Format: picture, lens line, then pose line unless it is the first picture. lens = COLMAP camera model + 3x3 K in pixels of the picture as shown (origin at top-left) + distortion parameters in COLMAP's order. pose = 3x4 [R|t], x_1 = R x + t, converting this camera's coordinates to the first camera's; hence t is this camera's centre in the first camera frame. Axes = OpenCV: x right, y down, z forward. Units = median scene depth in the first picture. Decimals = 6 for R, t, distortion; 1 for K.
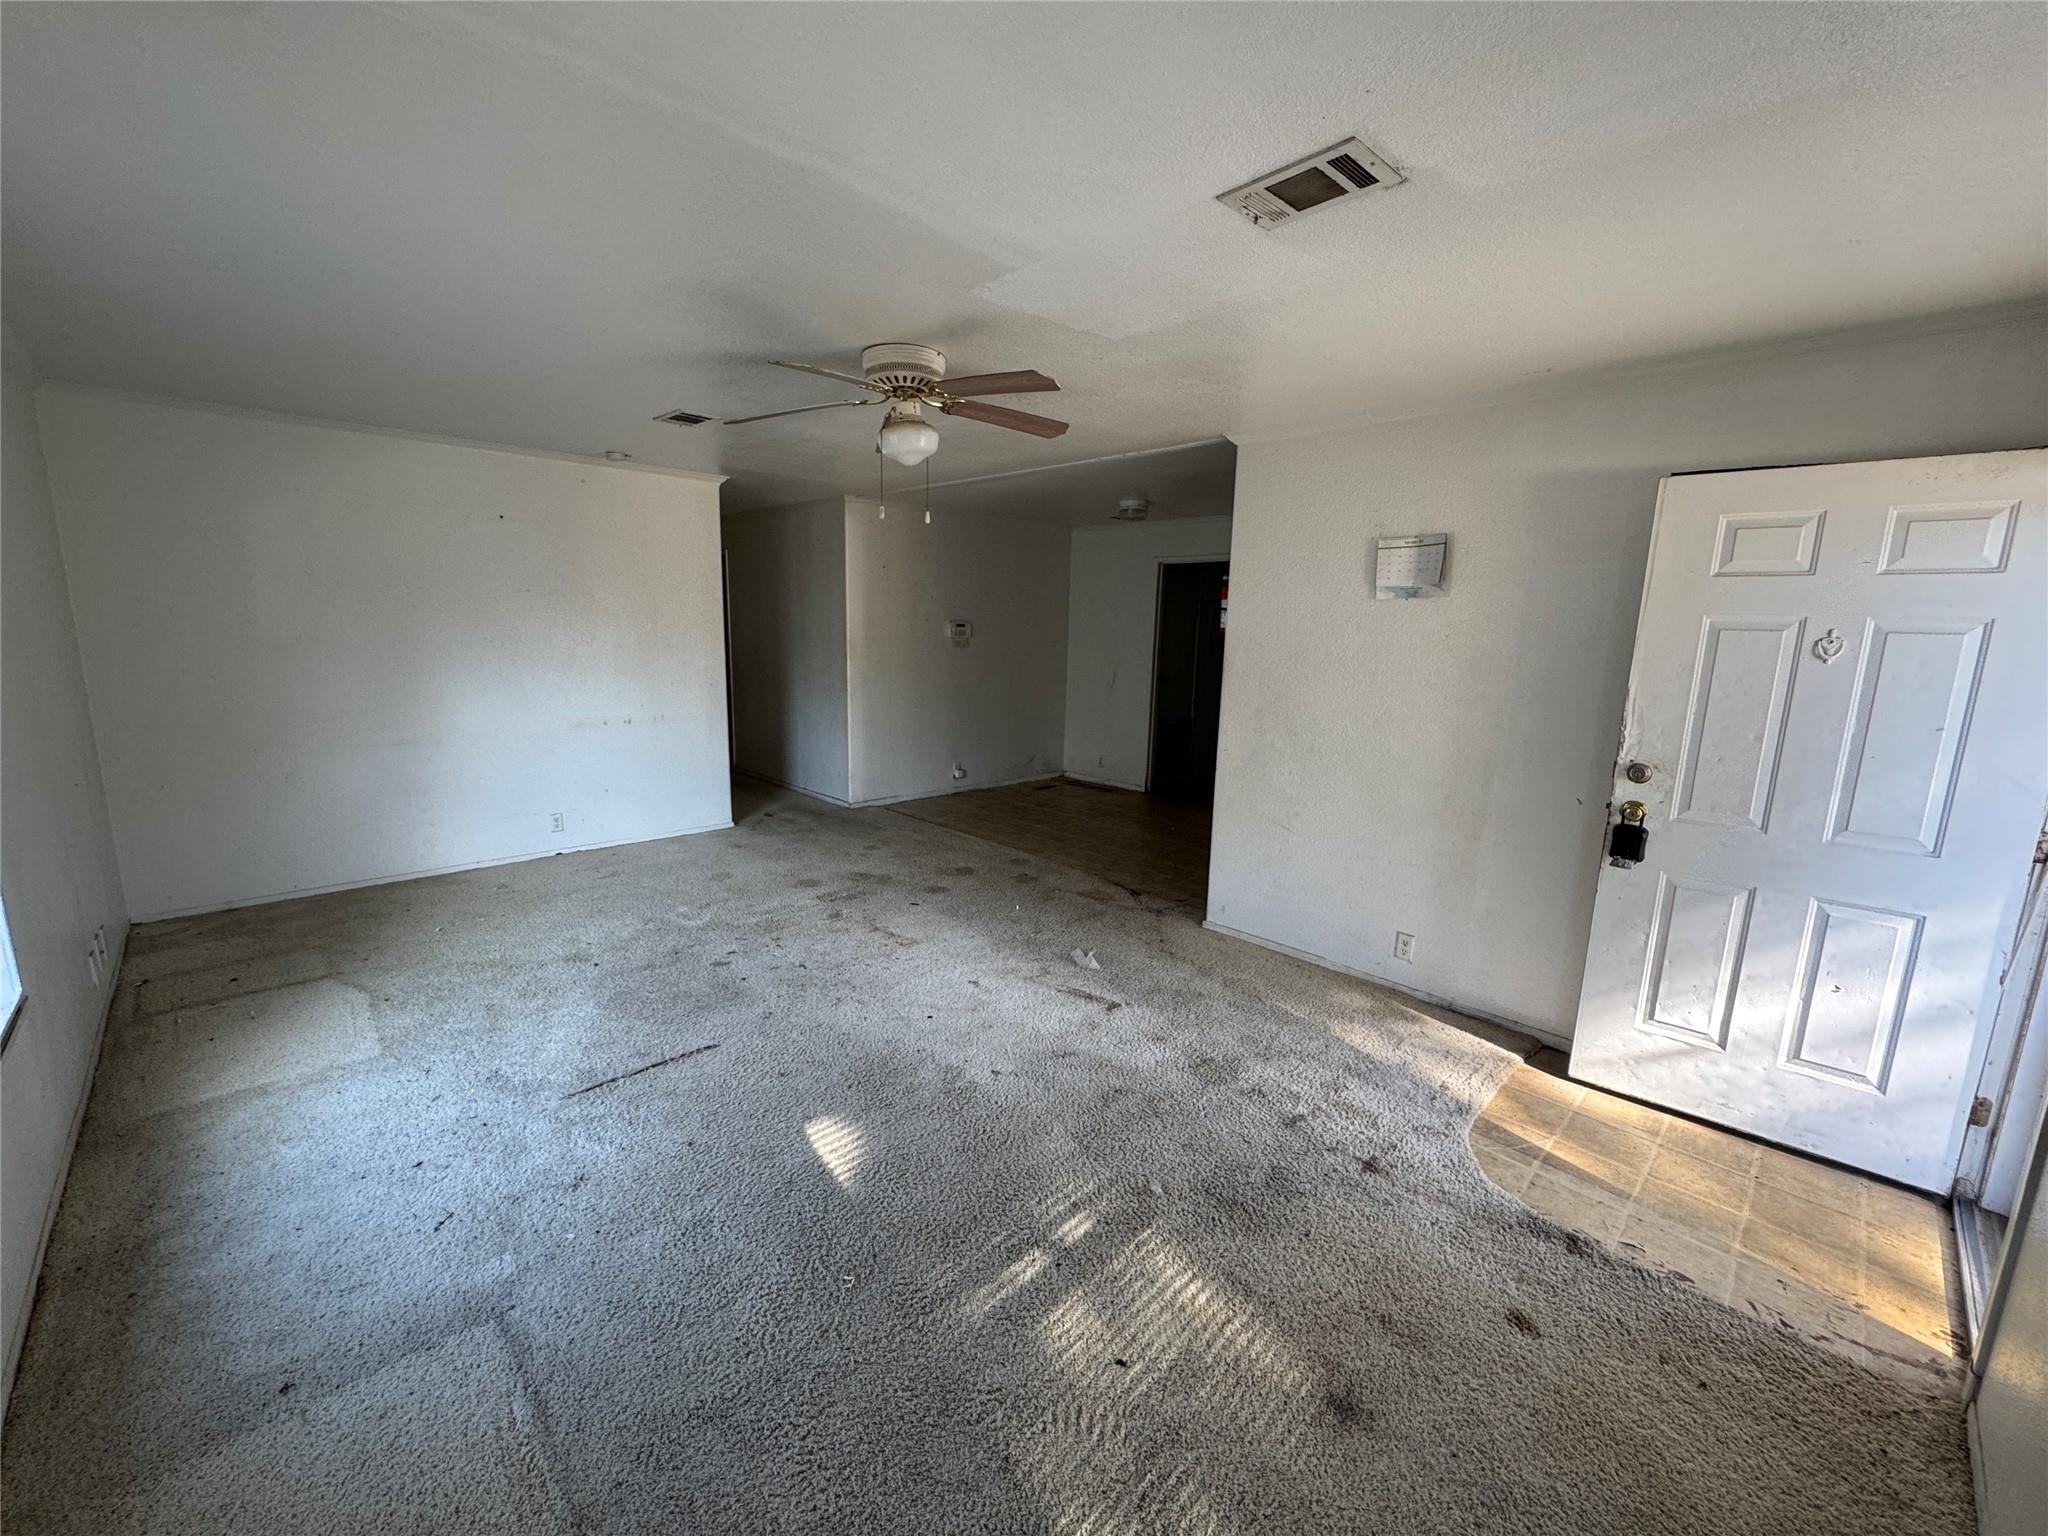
lens RADIAL K [[819.5, 0, 1020.8], [0, 819.5, 768.3], [0, 0, 1]] dist [-0.003260, 0.000172]
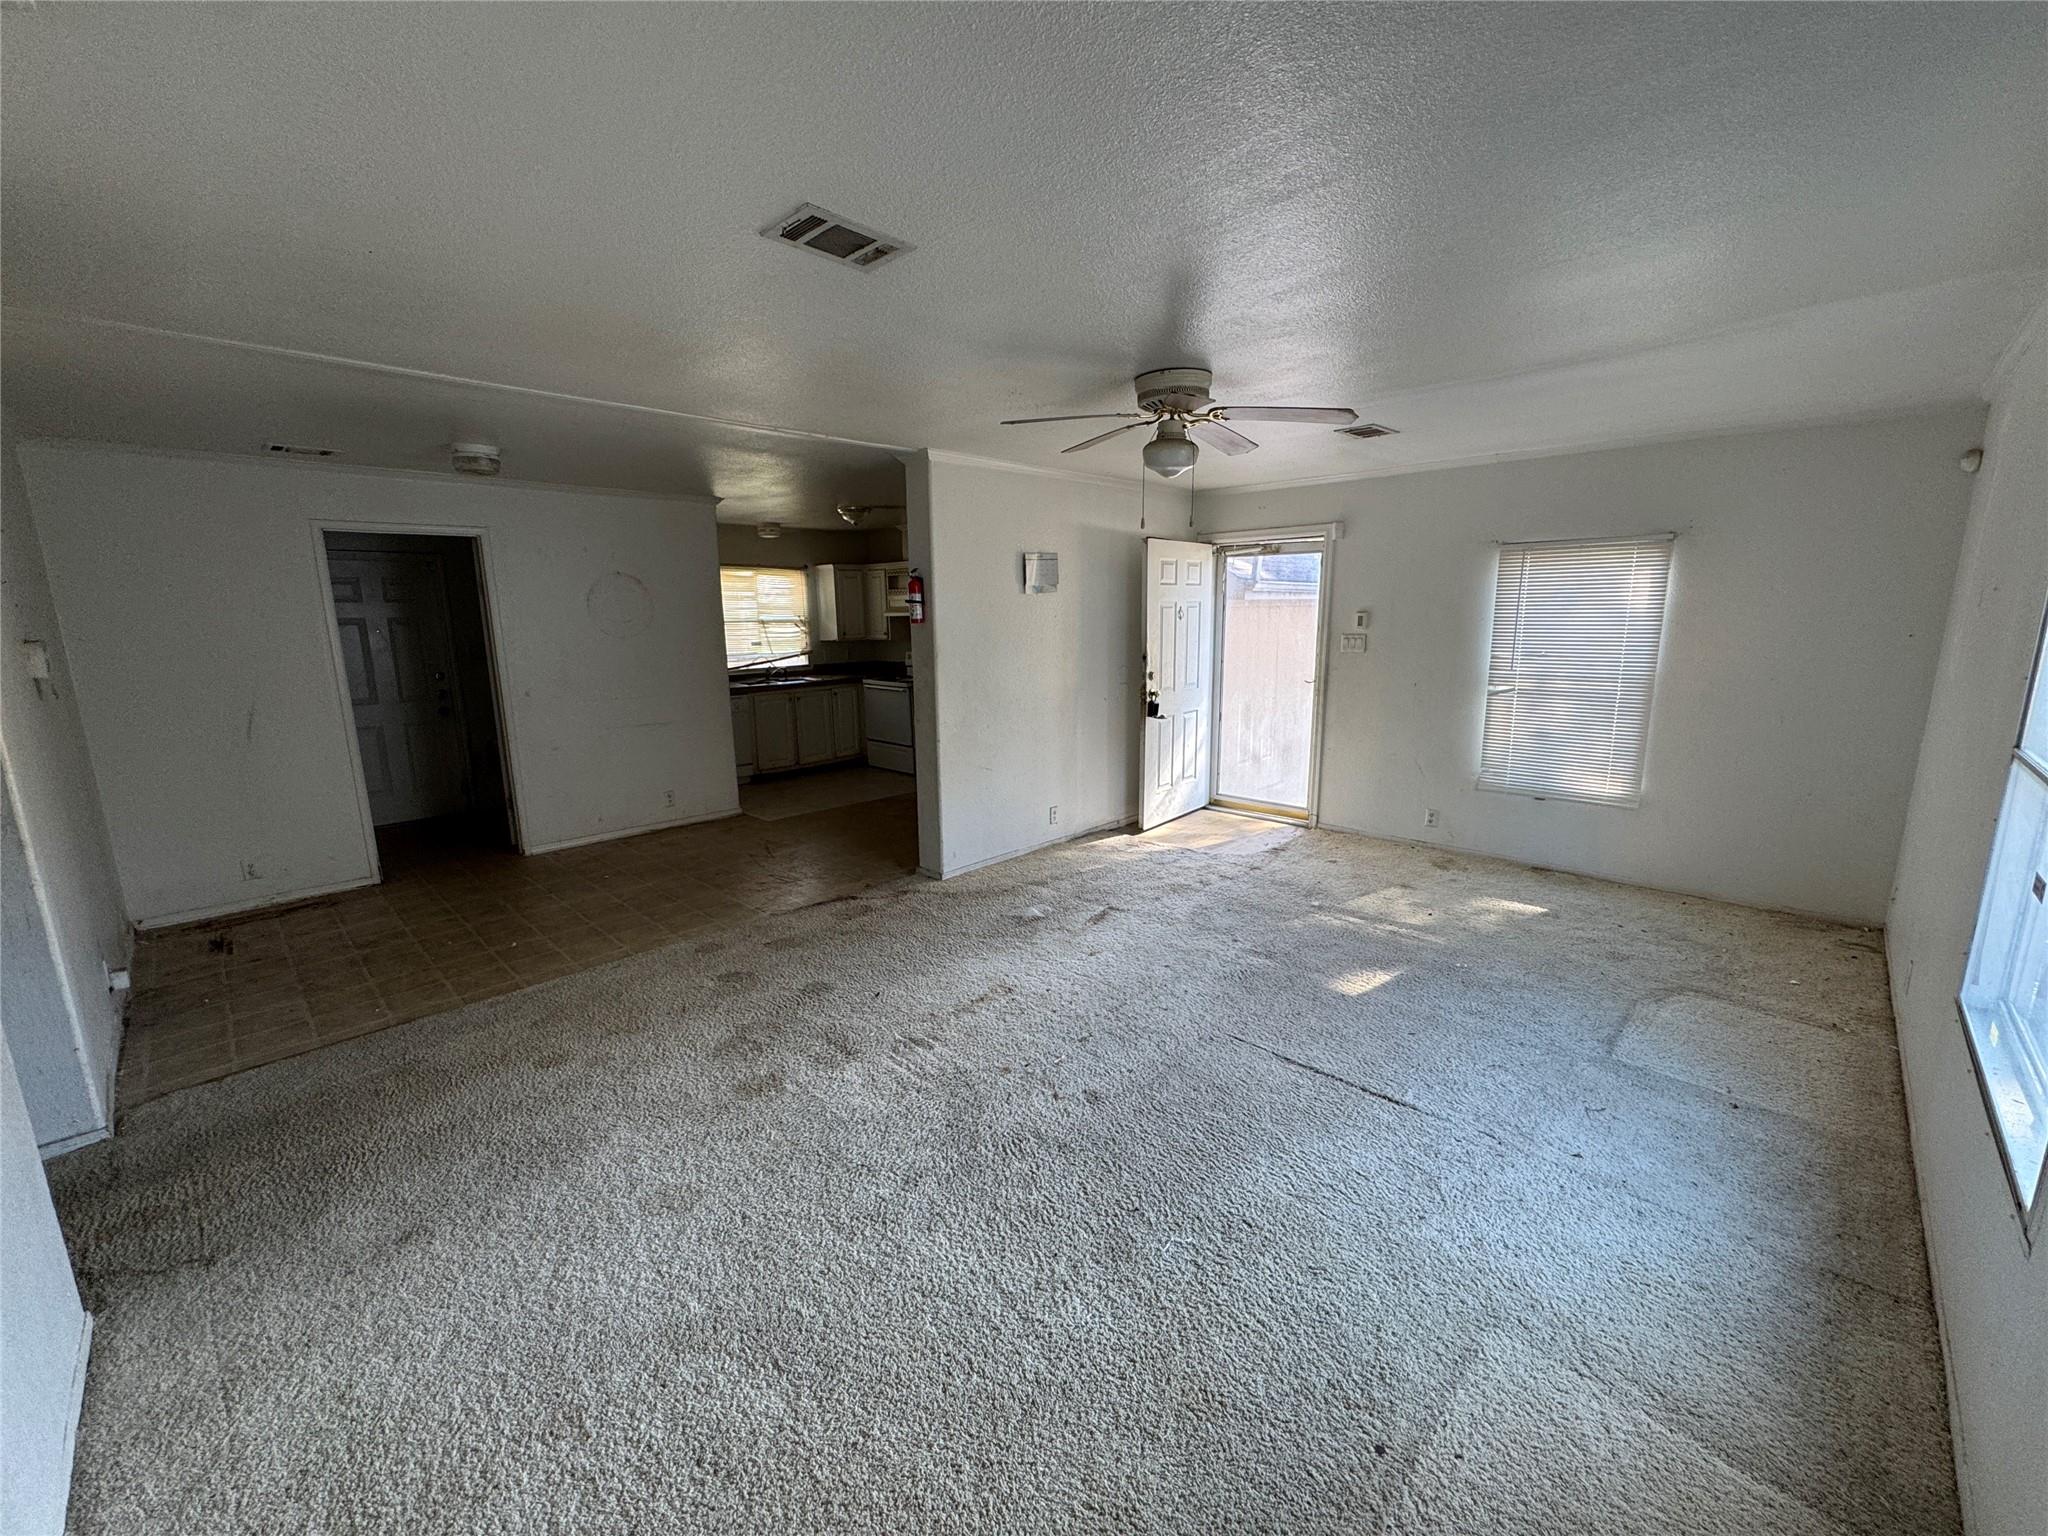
lens RADIAL K [[819.5, 0, 1028.1], [0, 819.5, 764.5], [0, 0, 1]] dist [-0.003260, 0.000172]
pose [[-0.038496, -0.207517, 0.977474, -1.102617], [0.191832, 0.958469, 0.211037, -0.228442], [-0.980673, 0.195635, 0.002911, 1.082733]]
